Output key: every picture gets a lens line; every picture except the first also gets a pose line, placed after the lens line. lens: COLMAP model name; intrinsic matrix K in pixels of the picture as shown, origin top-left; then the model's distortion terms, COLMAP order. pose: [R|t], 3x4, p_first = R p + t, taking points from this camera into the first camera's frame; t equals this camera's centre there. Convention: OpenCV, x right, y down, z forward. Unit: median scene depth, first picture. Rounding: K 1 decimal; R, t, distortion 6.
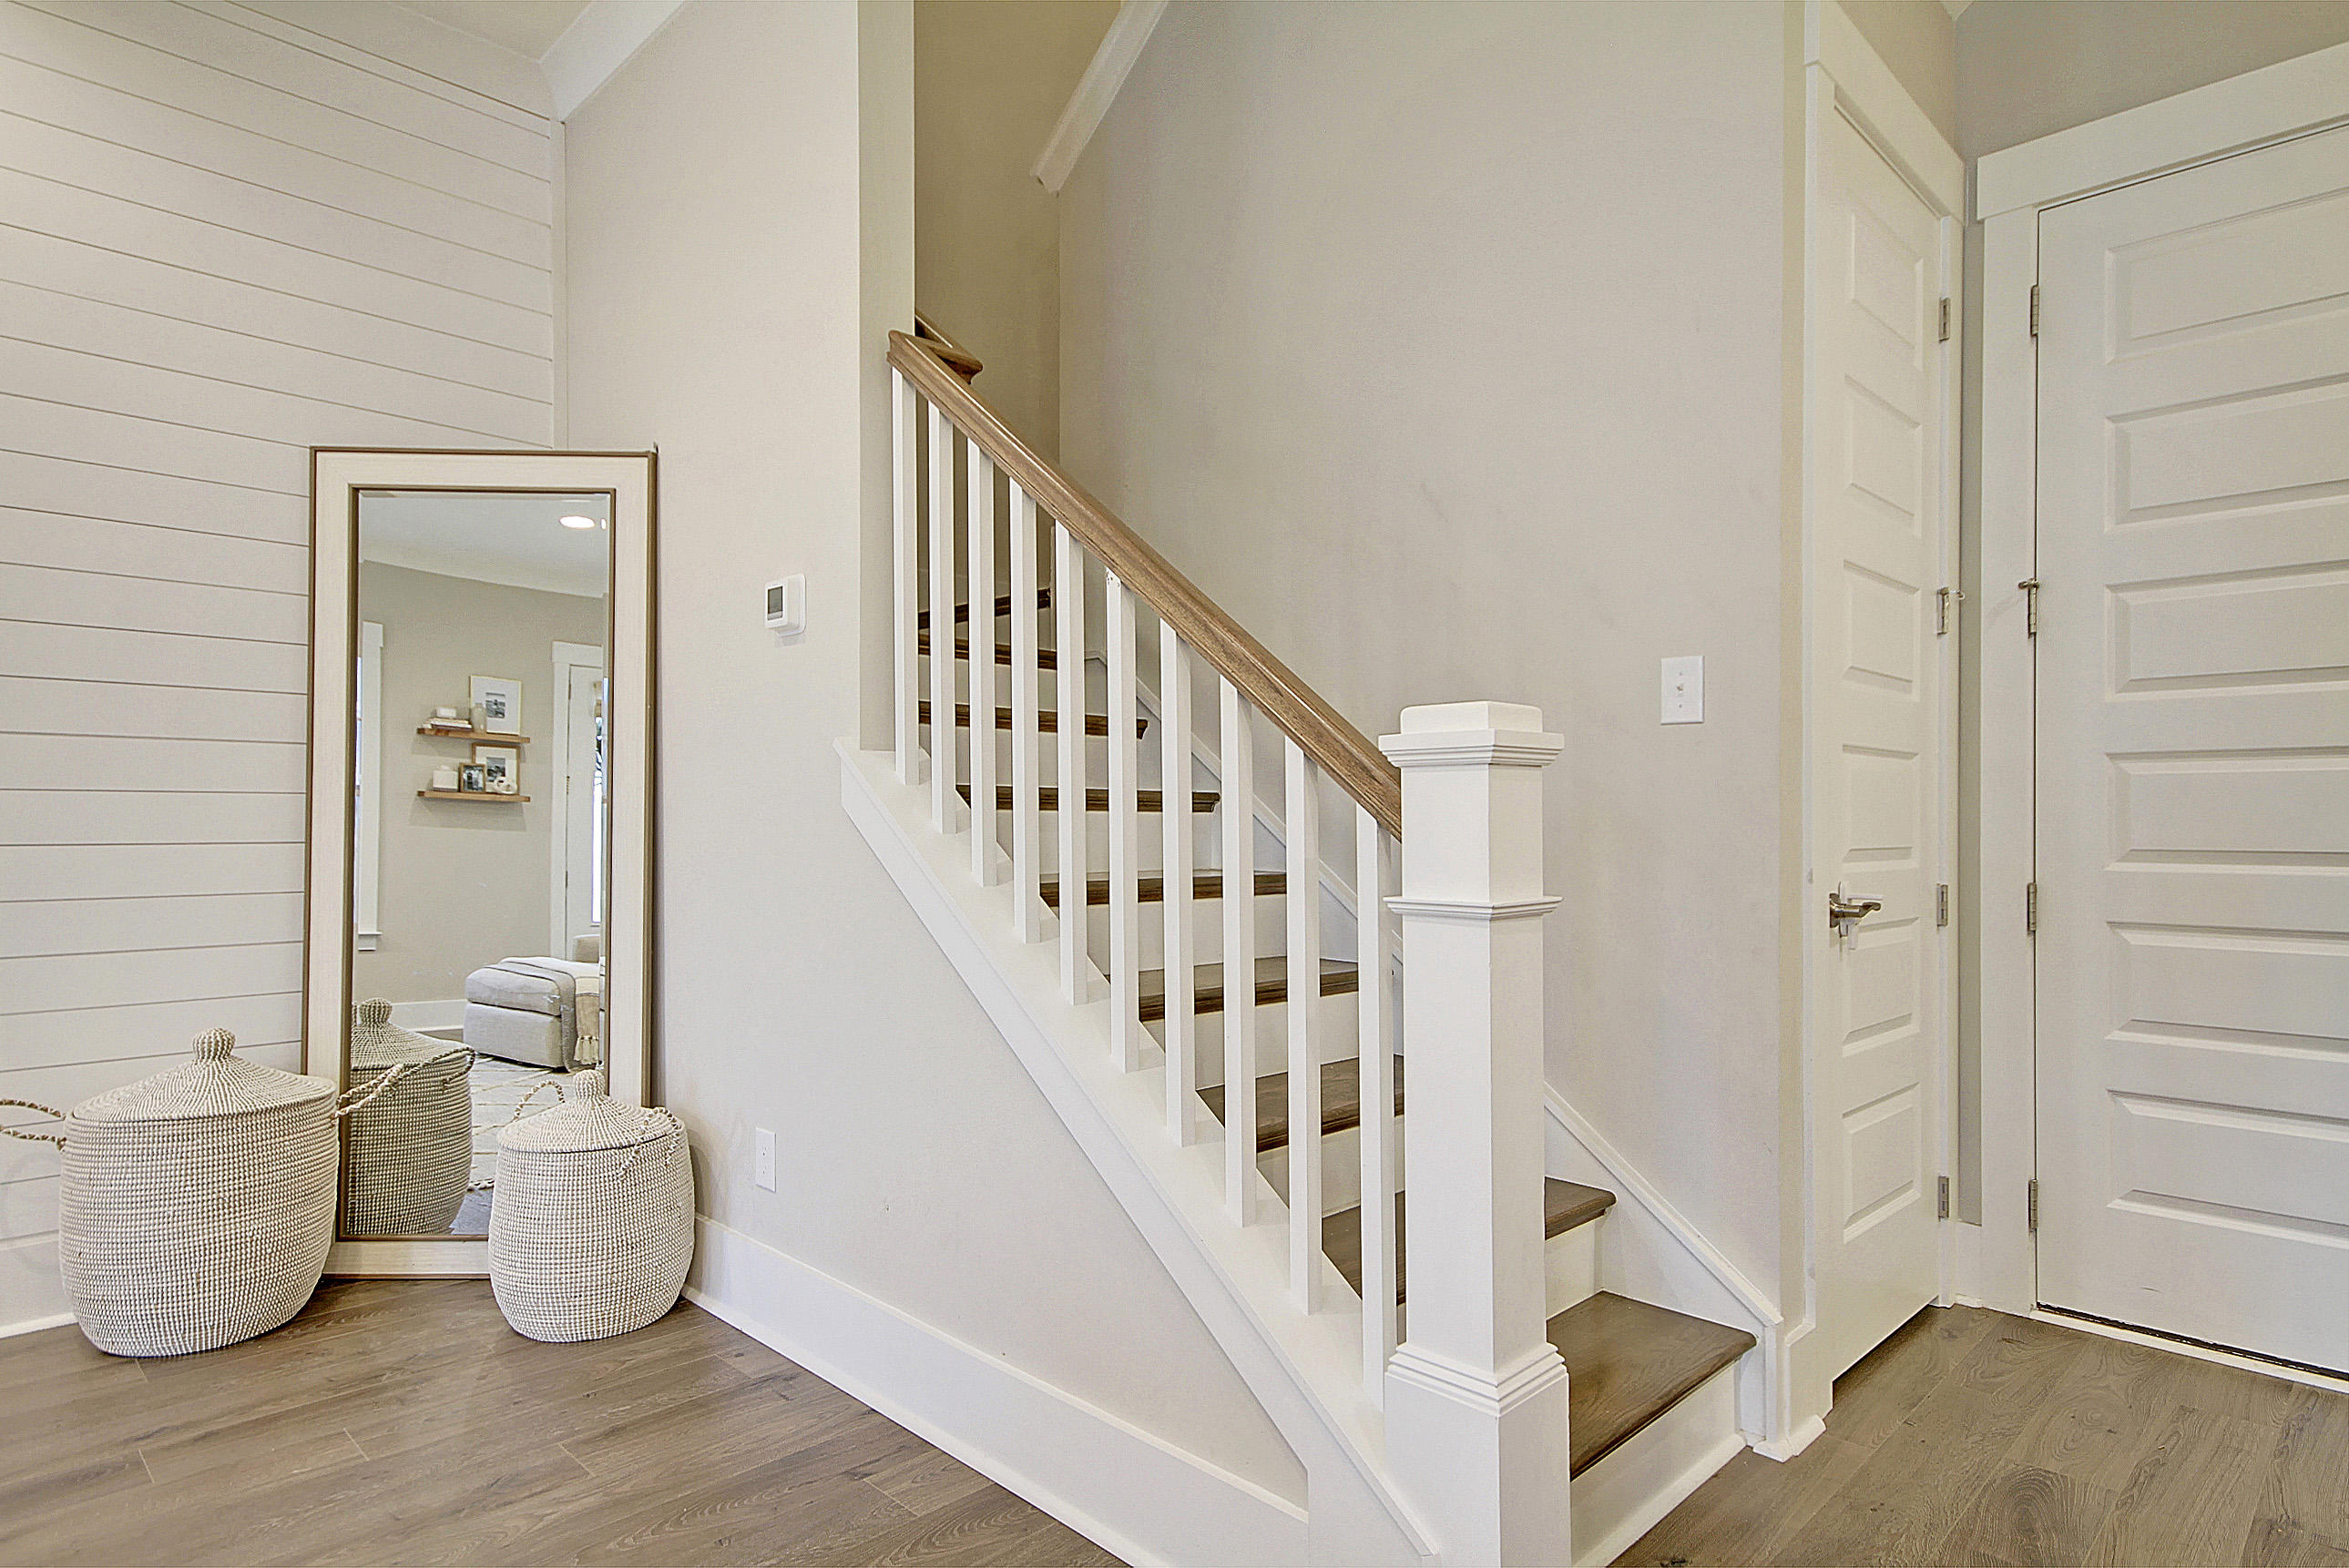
lens RADIAL K [[1299.6, 0, 1161.8], [0, 1299.6, 808.1], [0, 0, 1]] dist [0.024731, -0.001249]
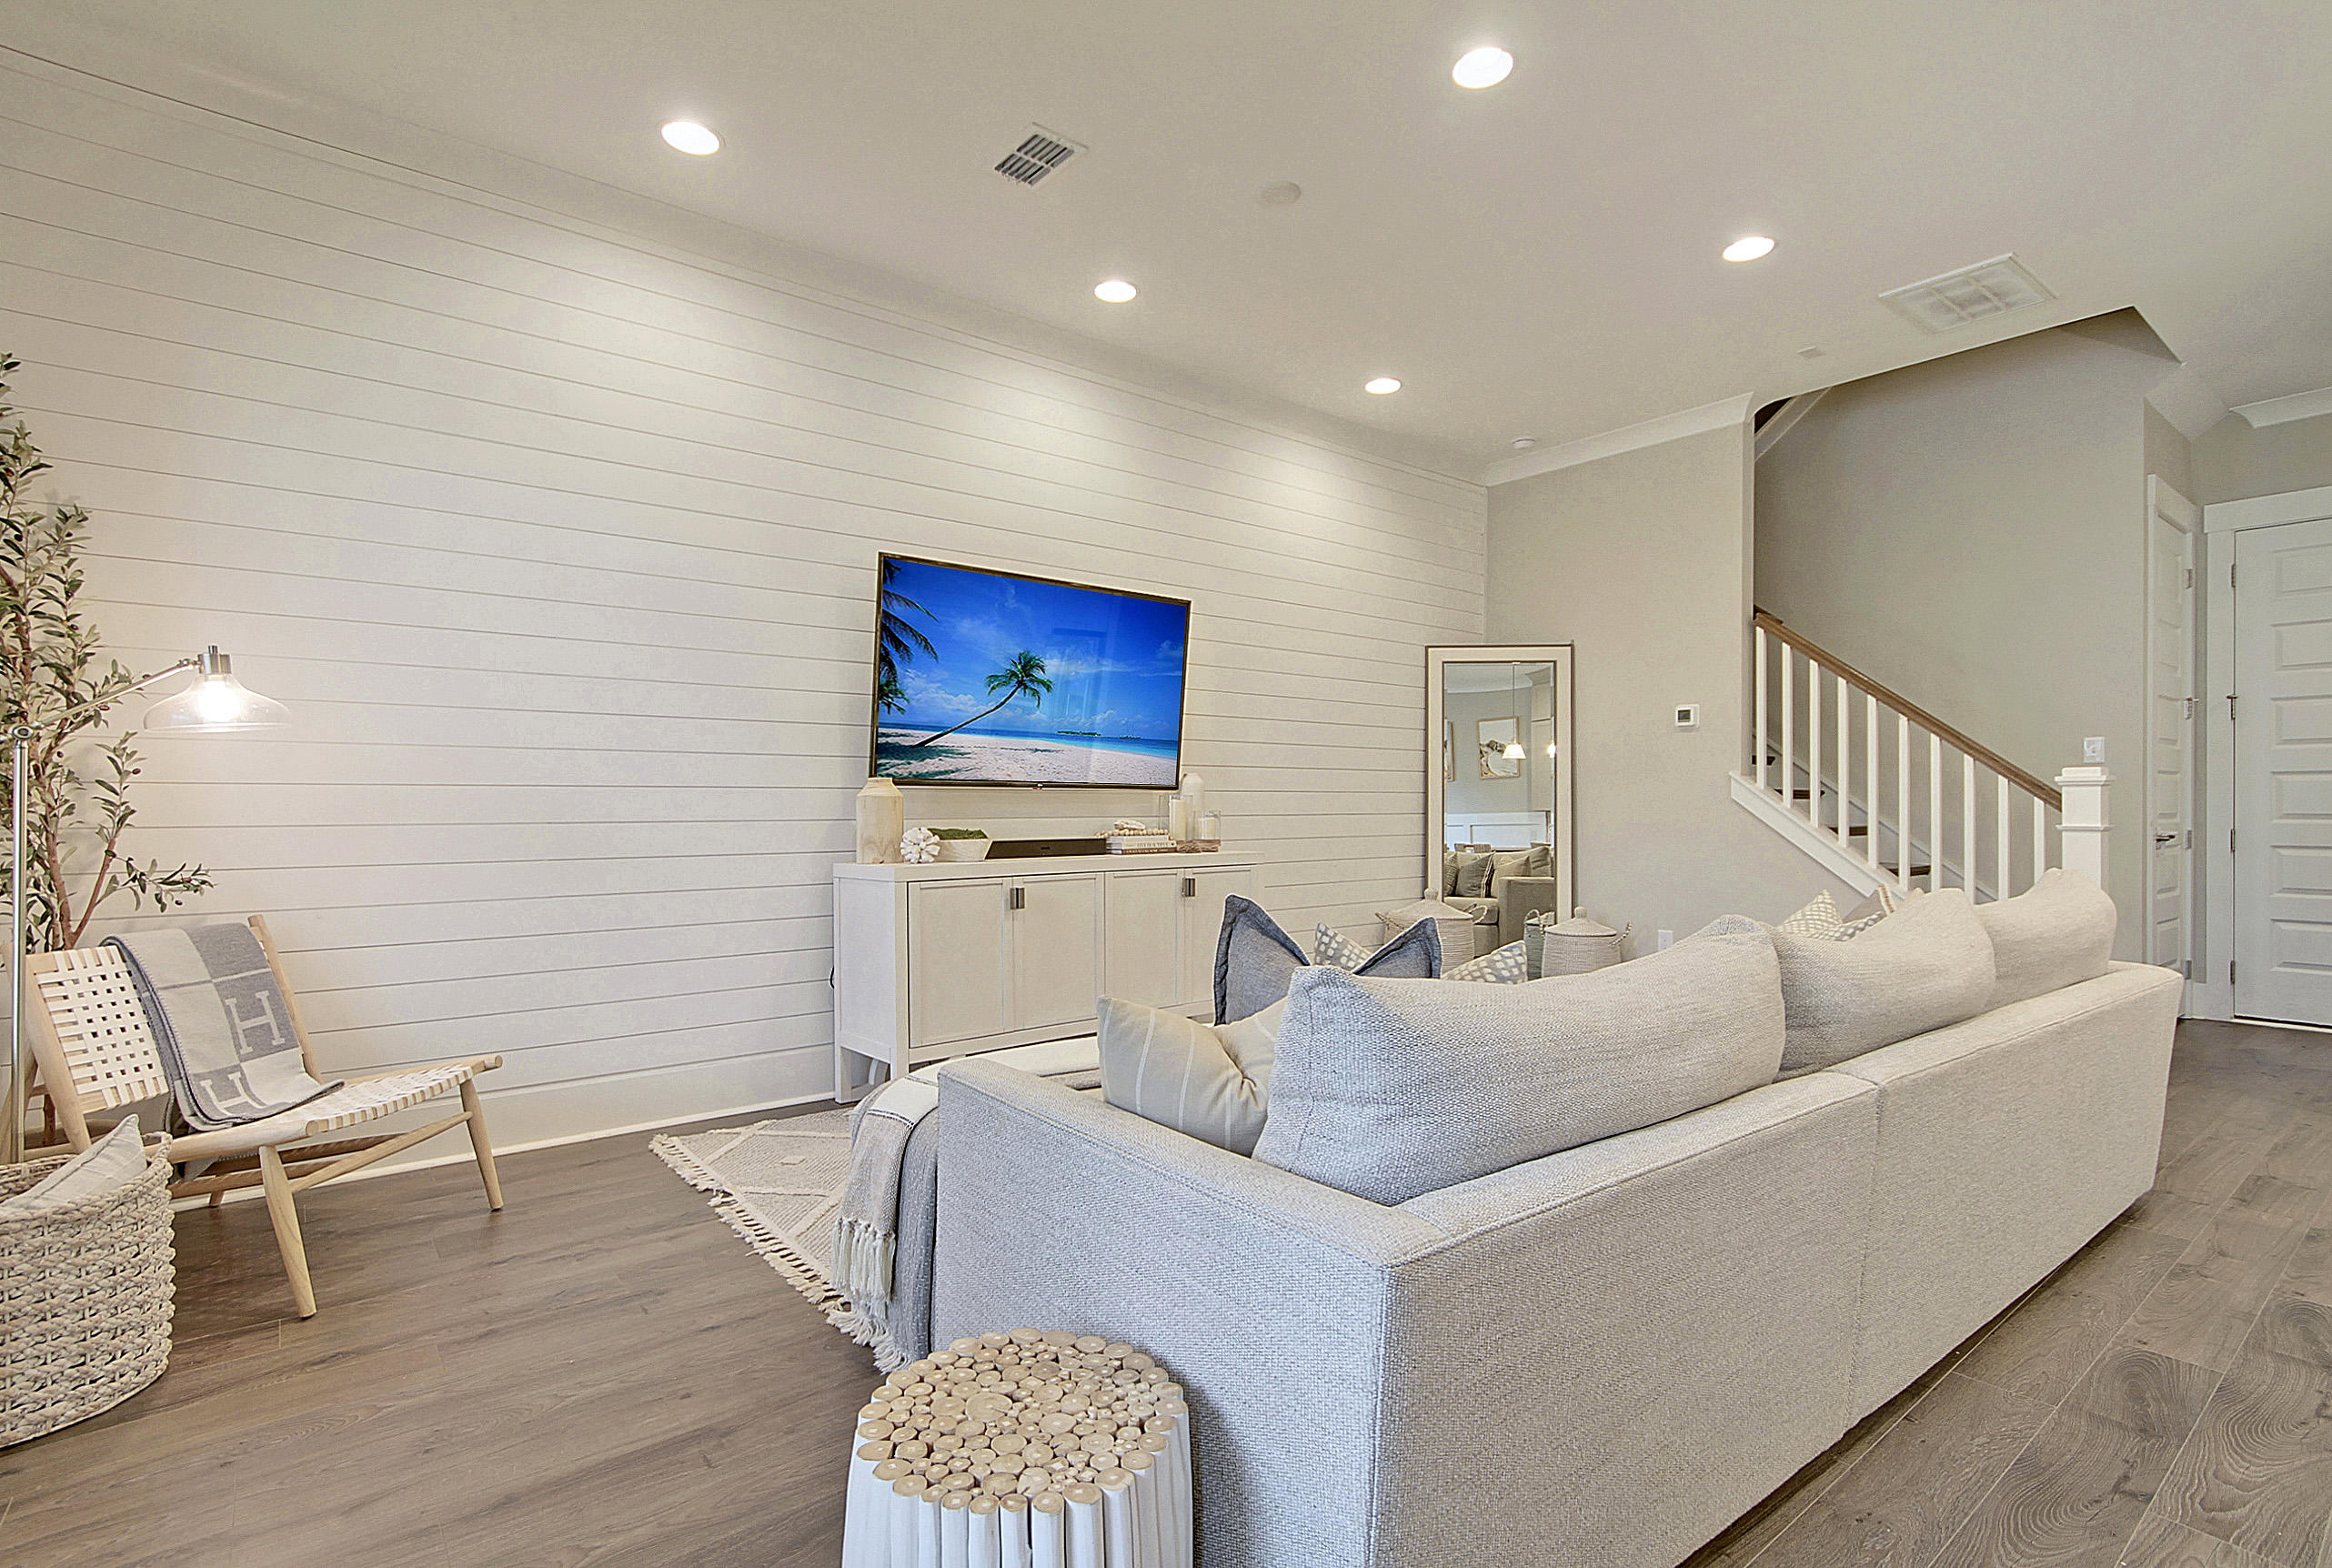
lens RADIAL K [[1119.4, 0, 1184.9], [0, 1119.4, 793.7], [0, 0, 1]] dist [0.001165, -0.000323]
pose [[0.993560, -0.006838, -0.113098, -0.905103], [0.006911, 0.999976, 0.000253, -0.015210], [0.113094, -0.001033, 0.993584, -1.110657]]
